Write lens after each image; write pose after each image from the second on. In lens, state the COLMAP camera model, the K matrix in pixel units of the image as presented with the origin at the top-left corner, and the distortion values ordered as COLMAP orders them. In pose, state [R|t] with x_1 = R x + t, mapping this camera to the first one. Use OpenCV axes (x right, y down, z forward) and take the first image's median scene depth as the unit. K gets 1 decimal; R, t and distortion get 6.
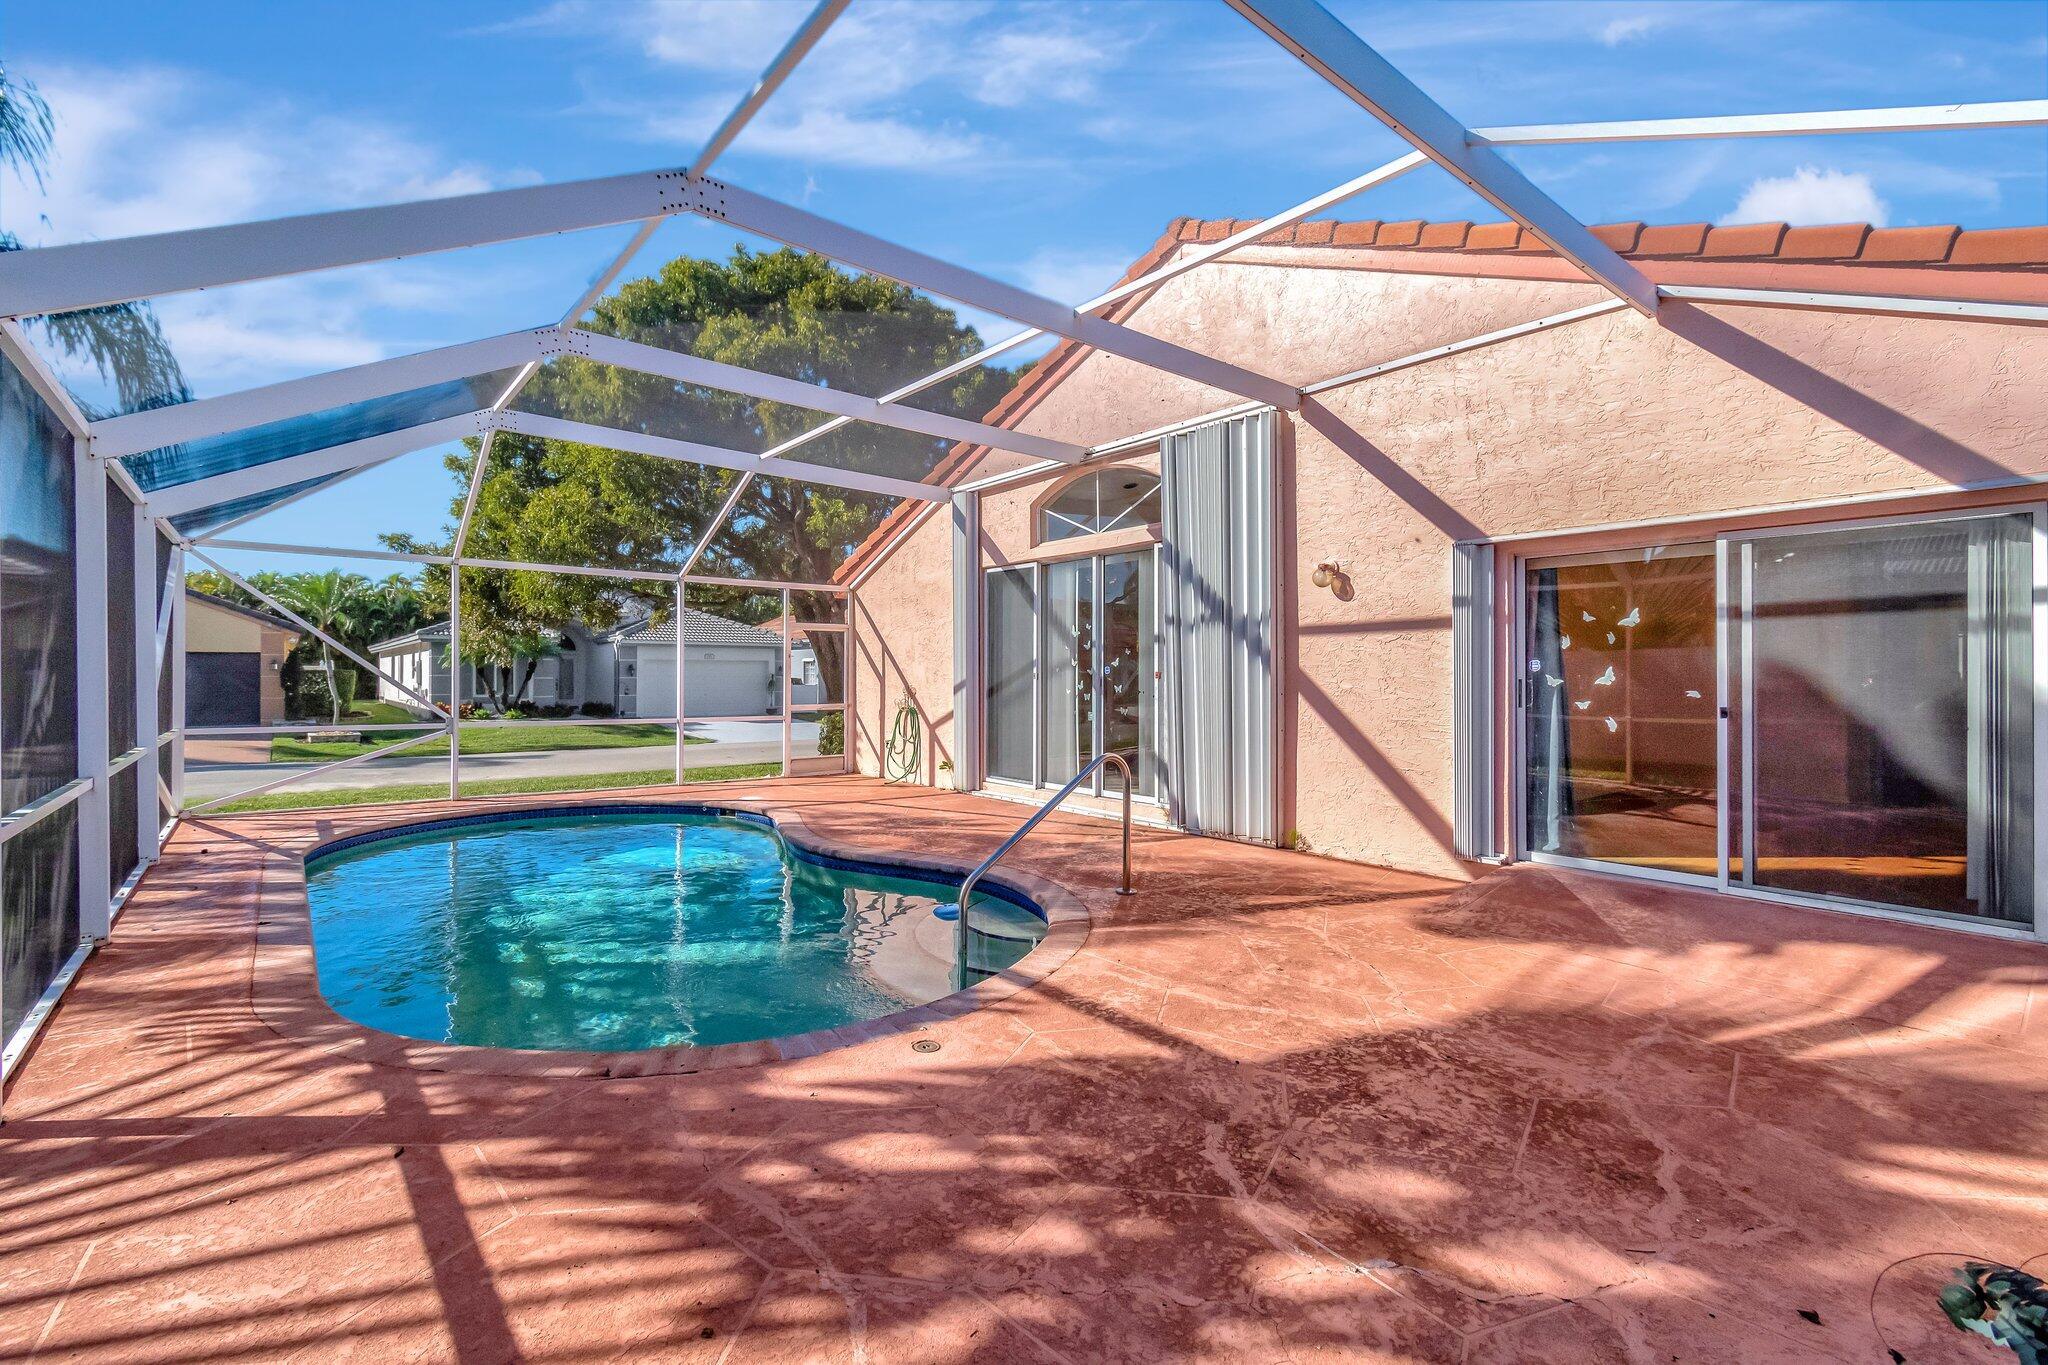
lens RADIAL K [[912.7, 0, 1017.5], [0, 912.7, 682.8], [0, 0, 1]] dist [0.001393, 0.000091]
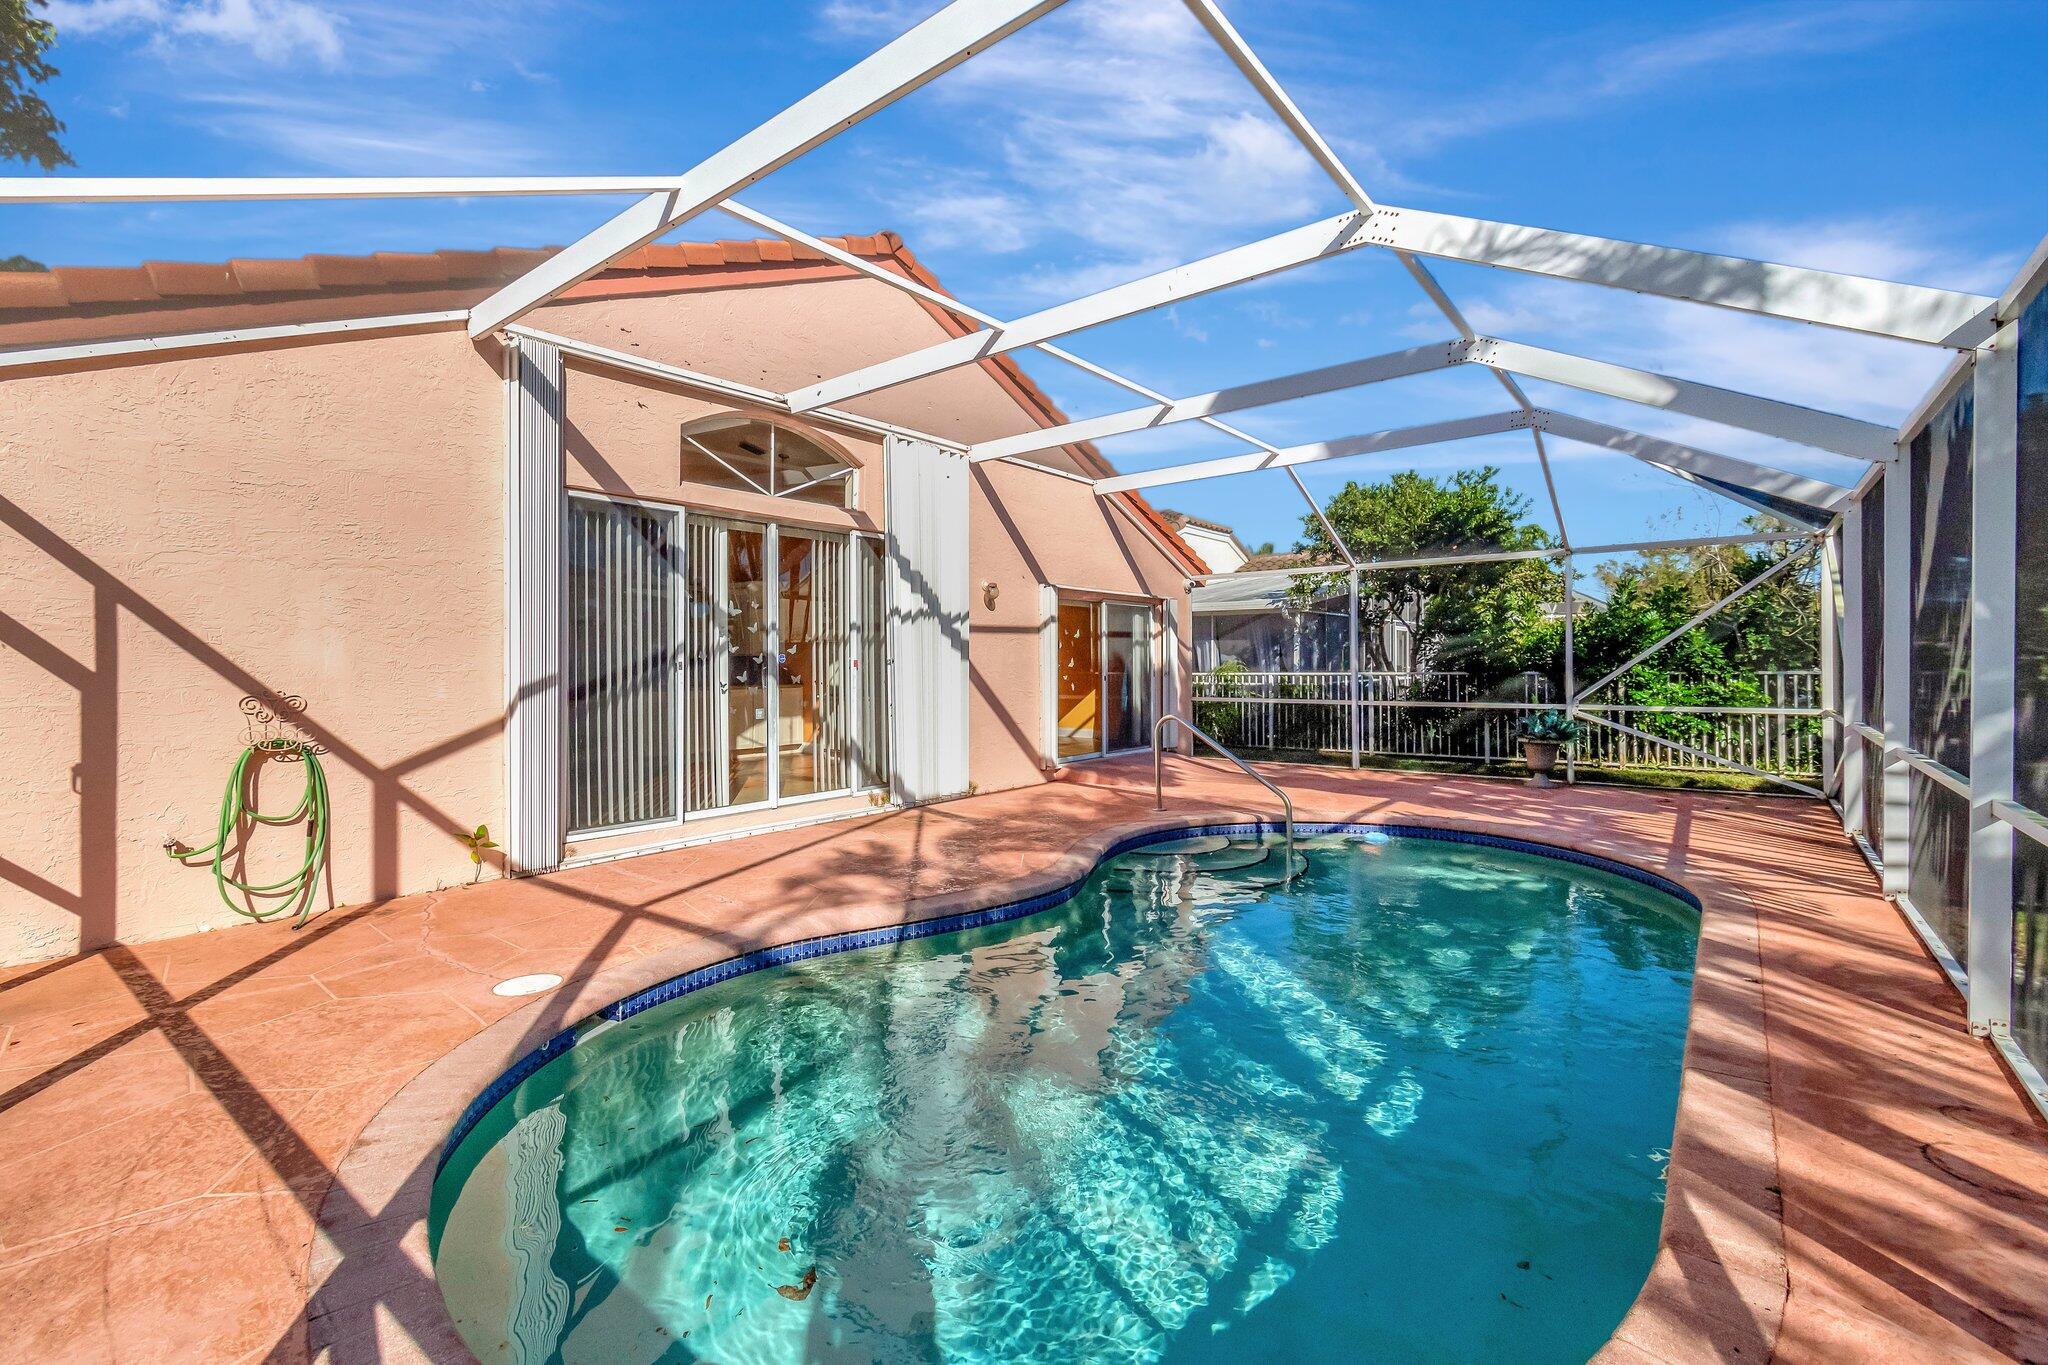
lens RADIAL K [[913.2, 0, 998.3], [0, 913.2, 671.4], [0, 0, 1]] dist [0.003129, 0.000409]
pose [[-0.216269, -0.009763, 0.976285, -0.741441], [0.012251, 0.999844, 0.012712, -0.009125], [-0.976257, 0.014710, -0.216116, 0.926950]]
